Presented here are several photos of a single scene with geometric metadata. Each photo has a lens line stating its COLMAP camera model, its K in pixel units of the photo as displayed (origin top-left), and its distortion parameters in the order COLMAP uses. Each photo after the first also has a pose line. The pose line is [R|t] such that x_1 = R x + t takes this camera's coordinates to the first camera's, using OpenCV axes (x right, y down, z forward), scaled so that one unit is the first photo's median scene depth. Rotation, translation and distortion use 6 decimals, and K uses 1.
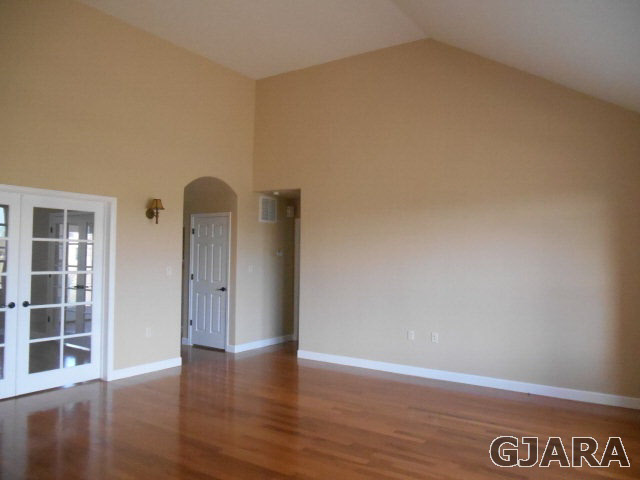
lens RADIAL K [[493.7, 0, 318.7], [0, 493.7, 243.6], [0, 0, 1]] dist [-0.026868, 0.004911]
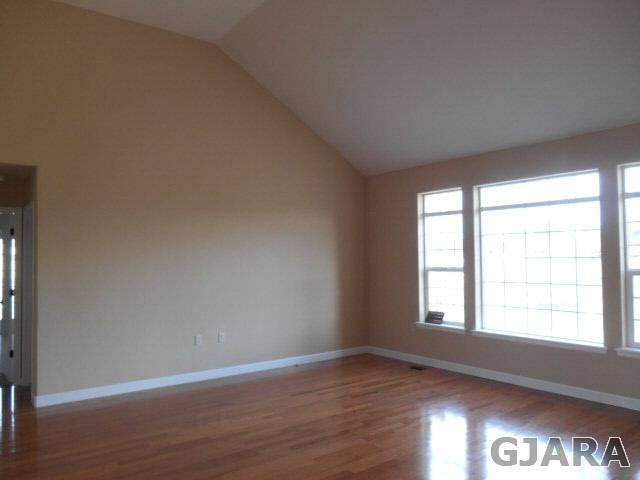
lens RADIAL K [[493.7, 0, 321.9], [0, 493.7, 239.5], [0, 0, 1]] dist [-0.026868, 0.004911]
pose [[0.299458, 0.023996, 0.953808, -0.793528], [-0.015483, 0.999674, -0.020289, 0.003341], [-0.953984, -0.008692, 0.299732, 0.559528]]
